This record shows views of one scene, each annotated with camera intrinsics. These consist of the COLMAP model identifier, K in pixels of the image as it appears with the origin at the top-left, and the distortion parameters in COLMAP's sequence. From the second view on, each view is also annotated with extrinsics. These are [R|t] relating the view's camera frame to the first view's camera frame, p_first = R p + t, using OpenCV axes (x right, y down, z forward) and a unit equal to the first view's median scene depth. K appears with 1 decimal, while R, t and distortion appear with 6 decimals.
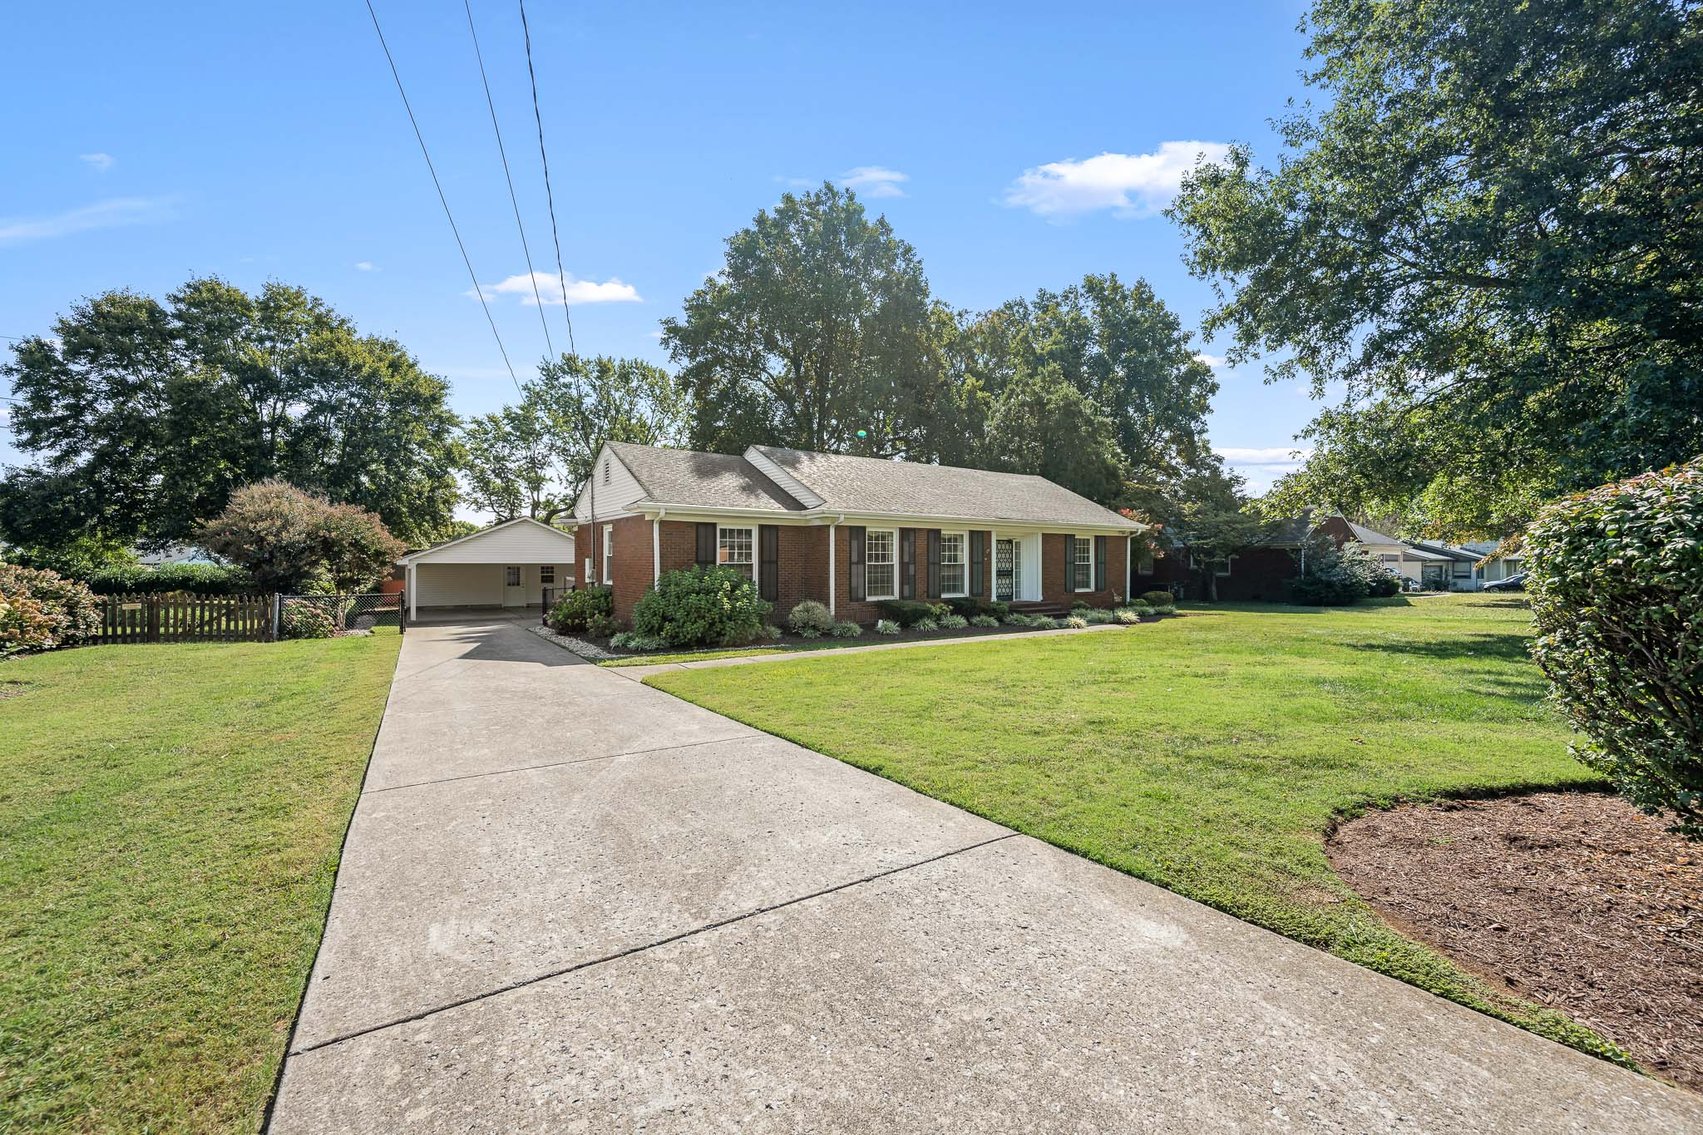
lens RADIAL K [[696.1, 0, 844.1], [0, 696.1, 566.8], [0, 0, 1]] dist [-0.001530, -0.000132]
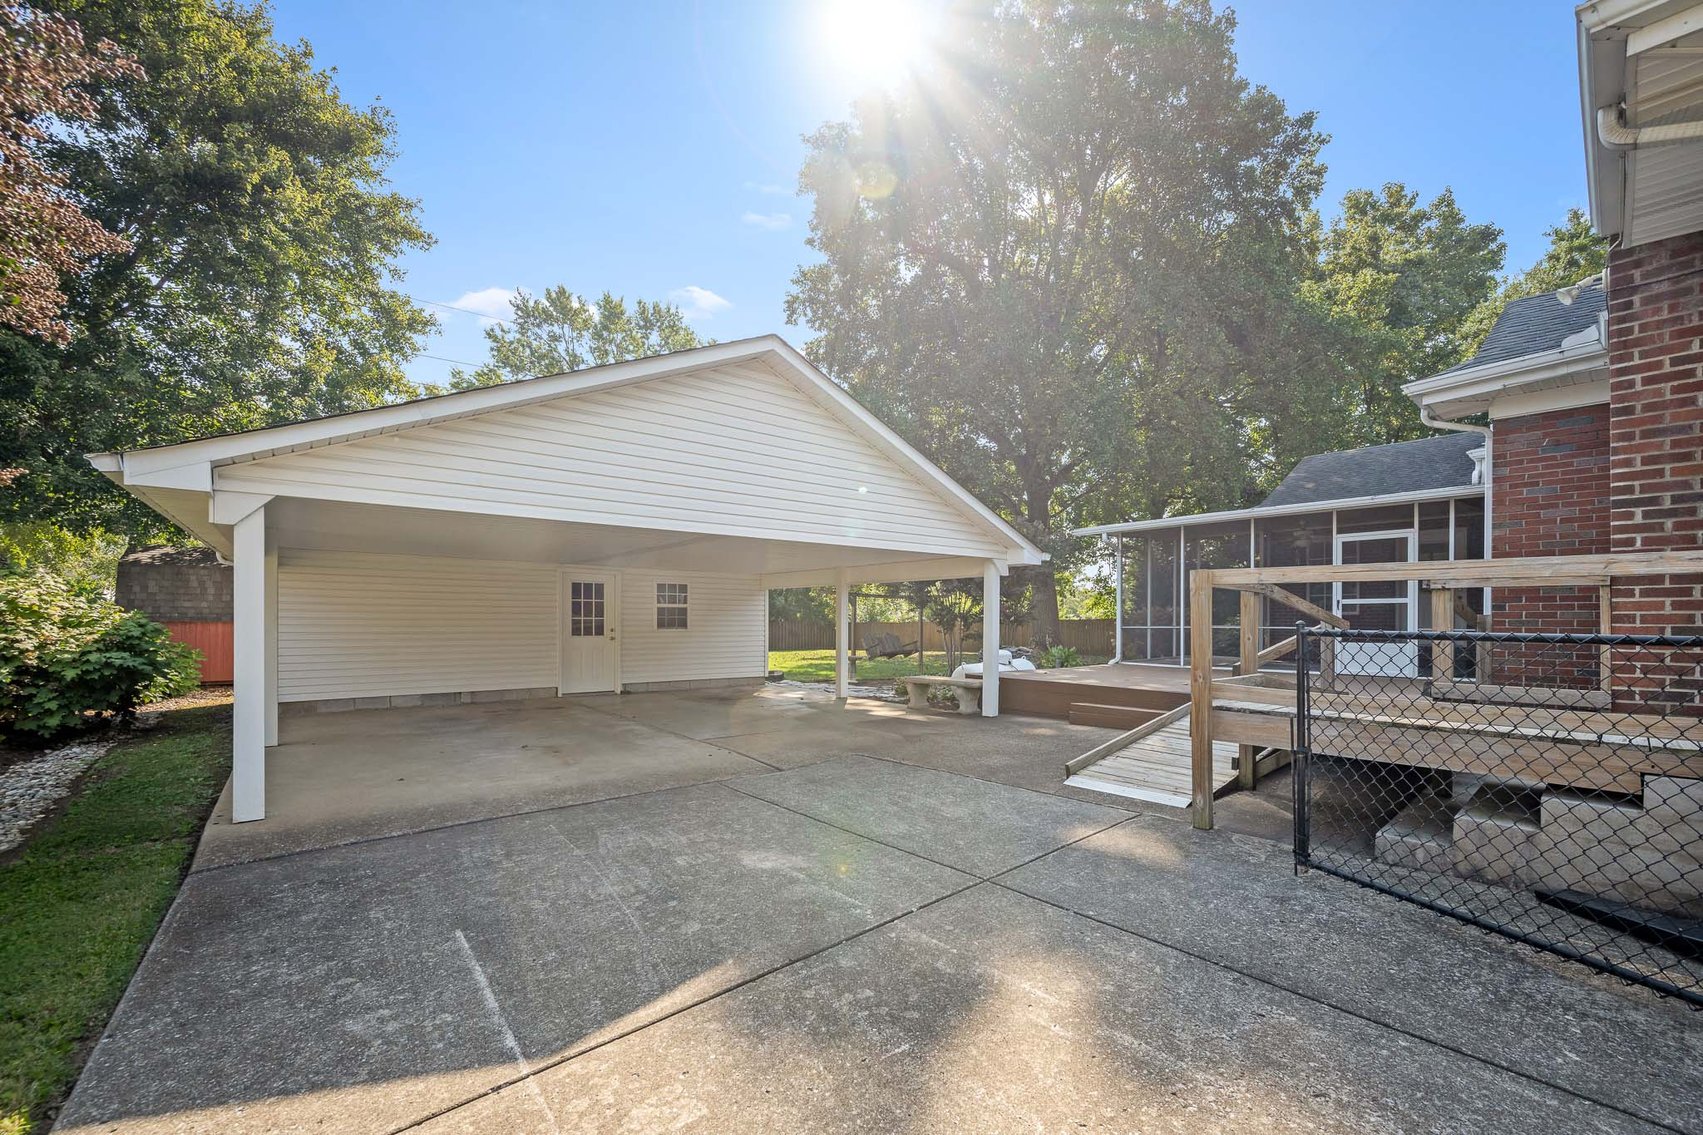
lens RADIAL K [[695.8, 0, 856.4], [0, 695.8, 636.3], [0, 0, 1]] dist [-0.001989, -0.000172]
pose [[0.994144, 0.000414, 0.108065, -0.363063], [-0.002473, 0.999818, 0.018923, 0.020213], [-0.108038, -0.019079, 0.993964, 0.605434]]
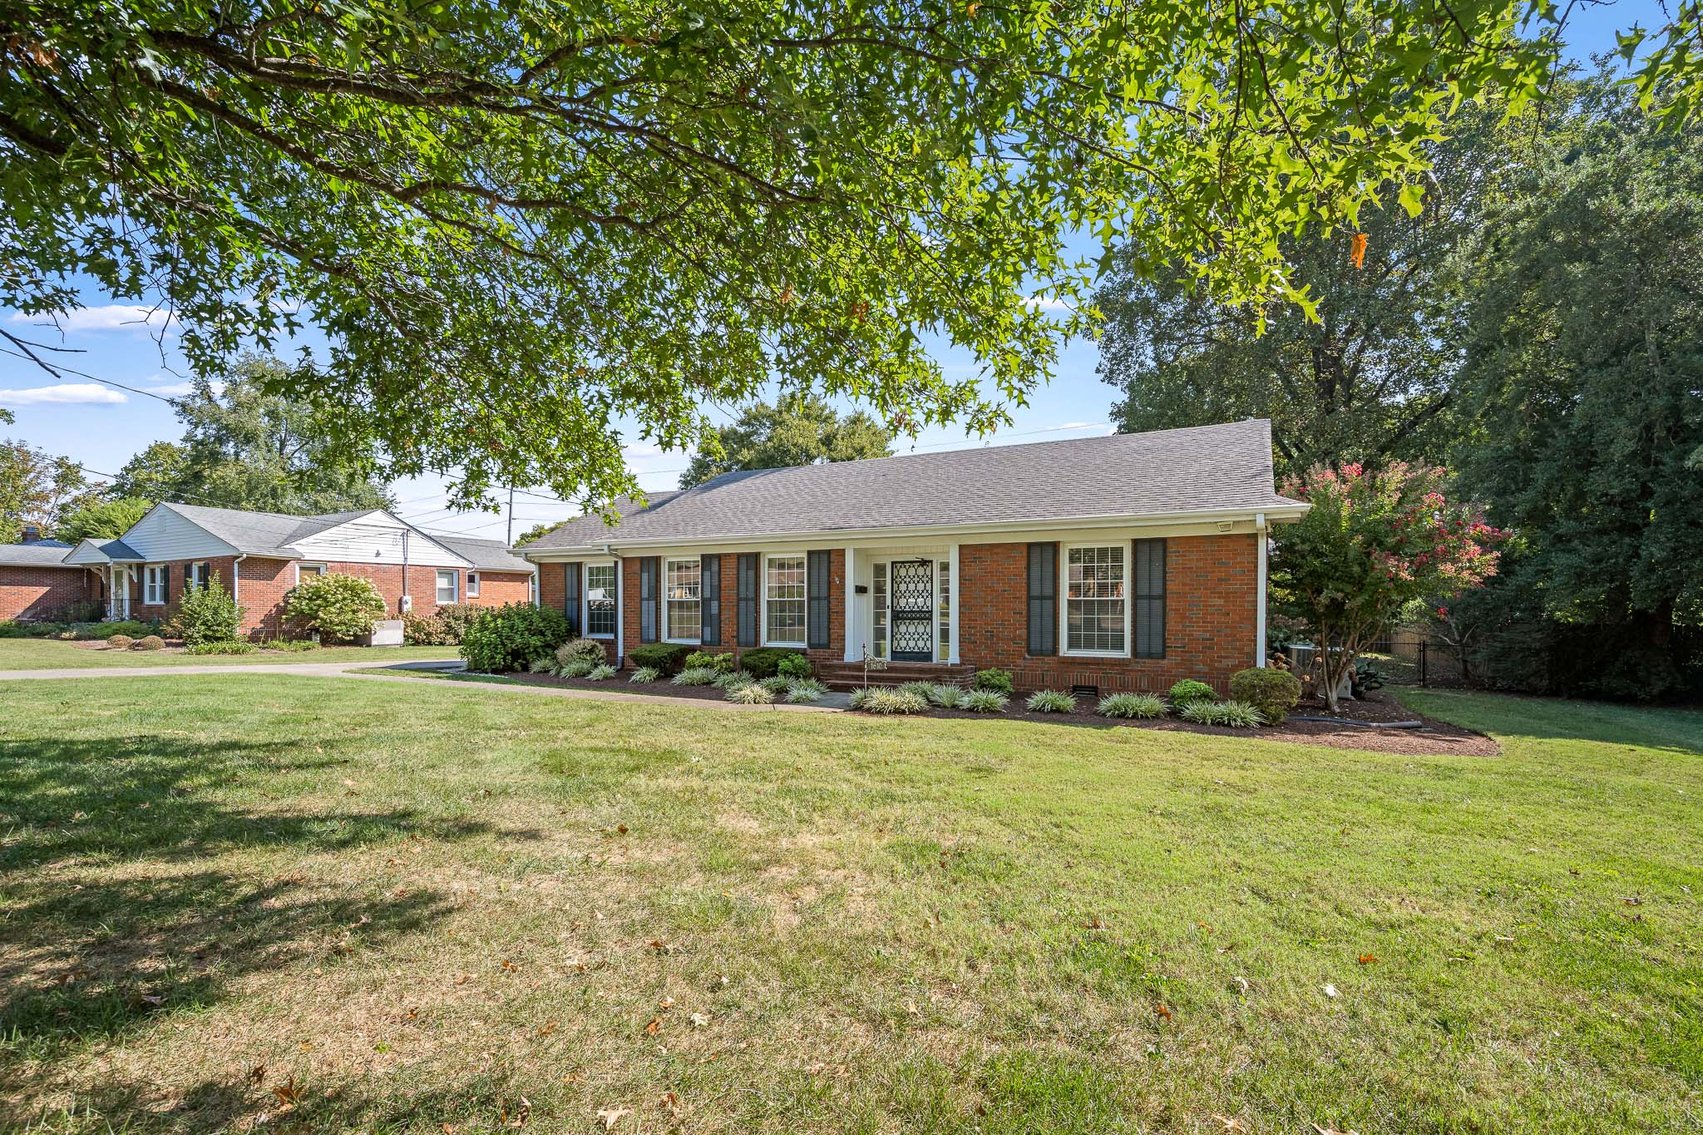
lens RADIAL K [[770.6, 0, 850.0], [0, 770.6, 610.9], [0, 0, 1]] dist [0.001886, 0.000271]
pose [[0.442267, 0.007175, -0.896855, 0.558237], [-0.008498, 0.999957, 0.003810, 0.001998], [0.896843, 0.005936, 0.442309, 0.448932]]
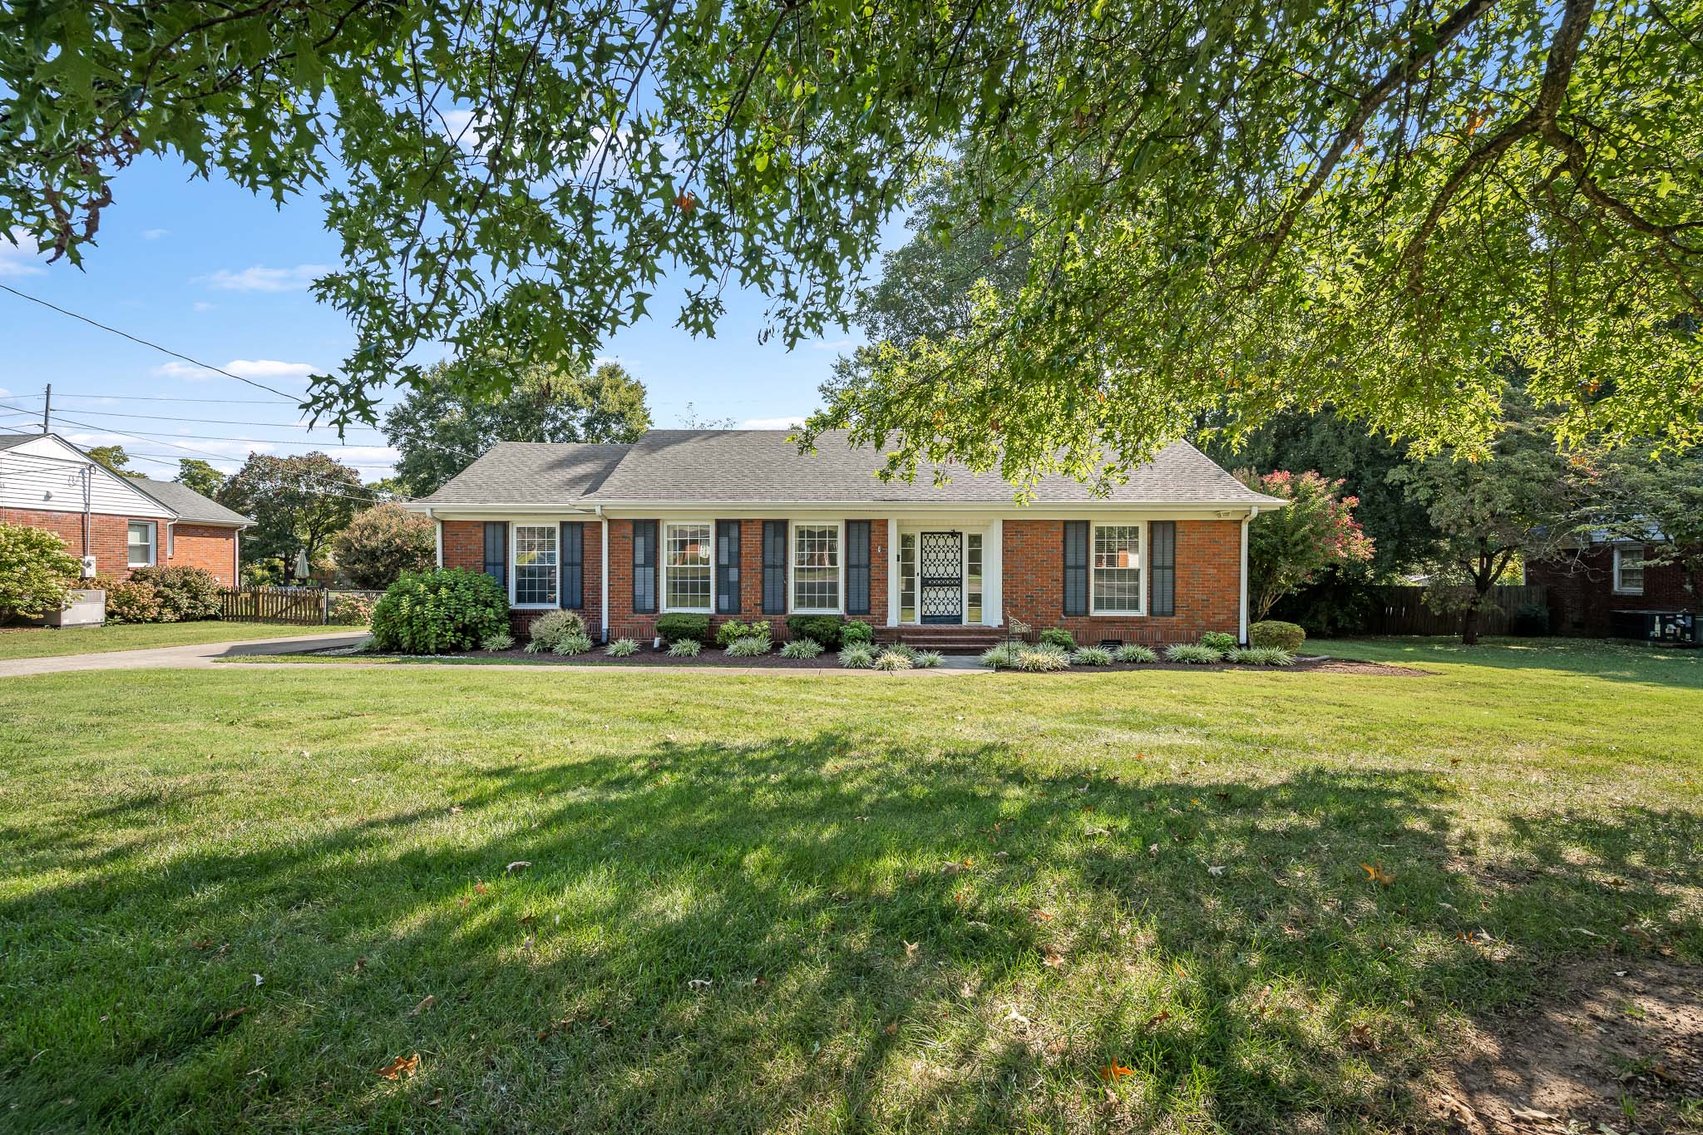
lens RADIAL K [[785.3, 0, 815.4], [0, 785.3, 568.0], [0, 0, 1]] dist [0.002402, 0.000431]
pose [[0.787031, 0.004667, -0.616896, 0.411648], [-0.008812, 0.999954, -0.003678, -0.000522], [0.616850, 0.008331, 0.787036, 0.229251]]
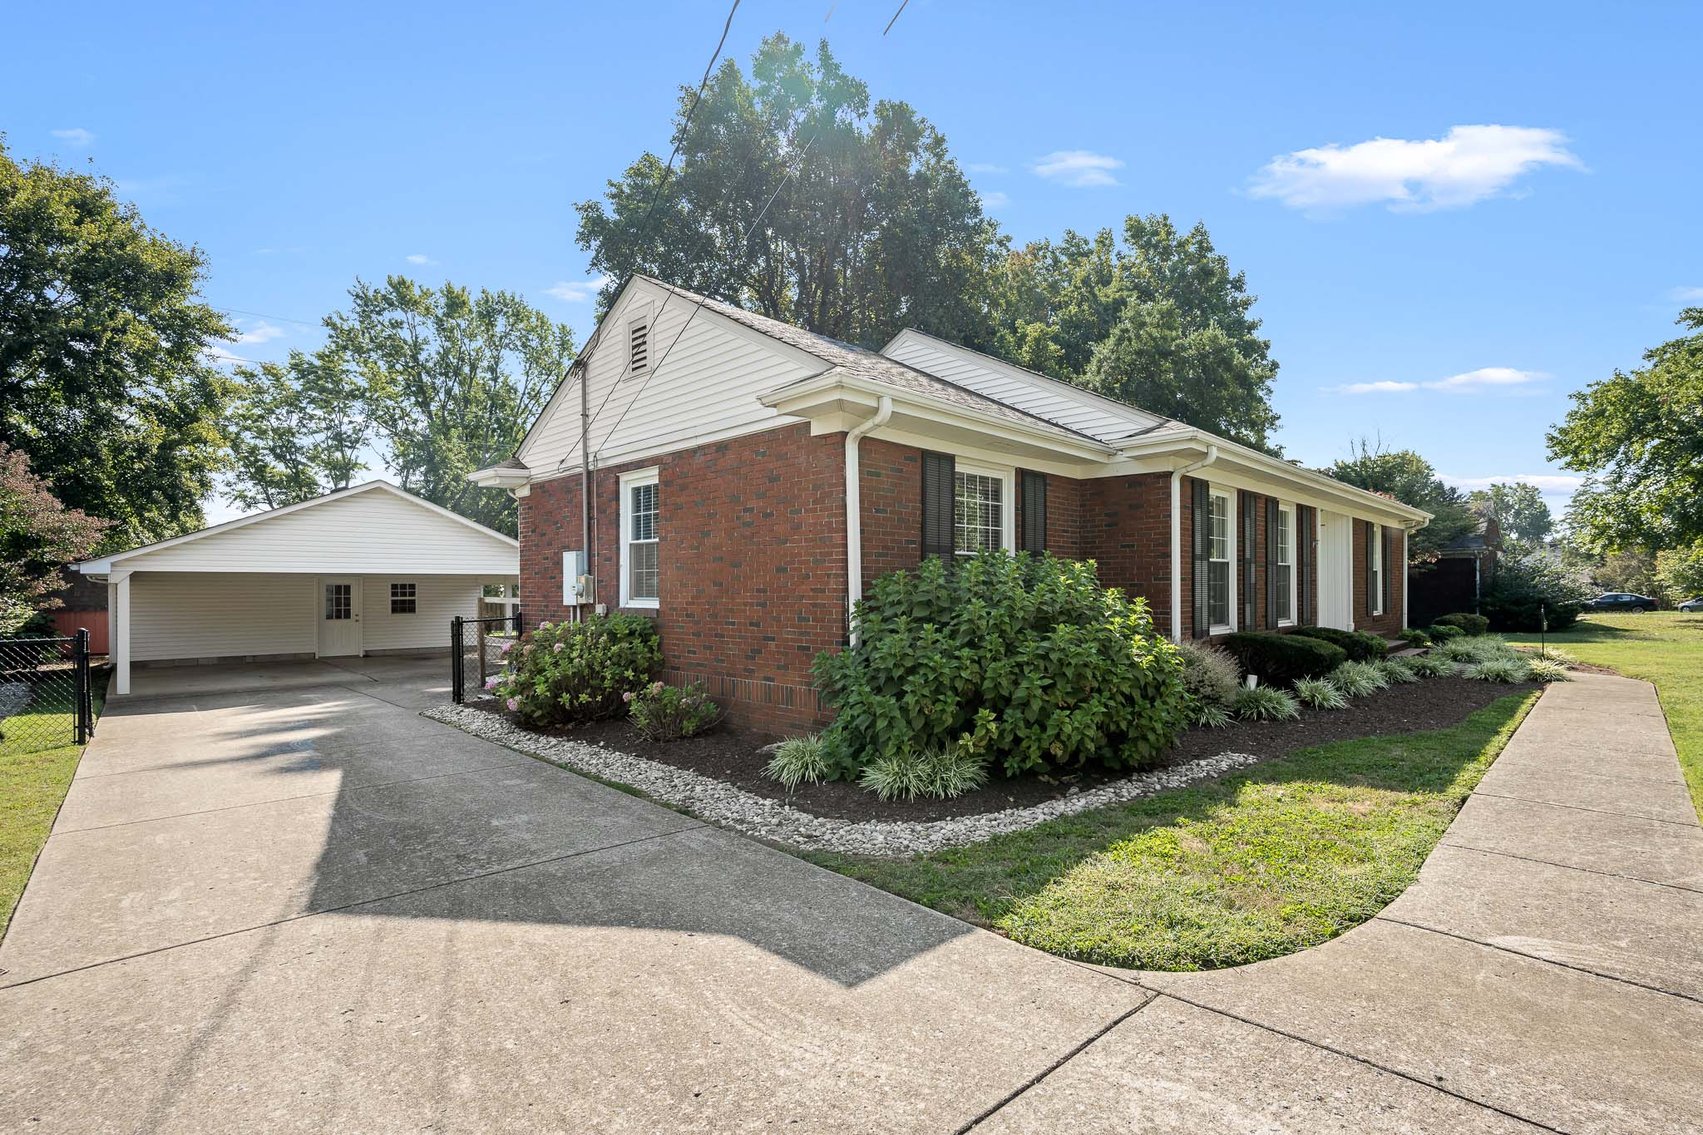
lens RADIAL K [[802.5, 0, 888.4], [0, 802.5, 592.7], [0, 0, 1]] dist [-0.003683, -0.000678]
pose [[0.980076, -0.006164, 0.198527, -0.168202], [0.006732, 0.999975, -0.002186, 0.010671], [-0.198508, 0.003479, 0.980093, 0.282332]]
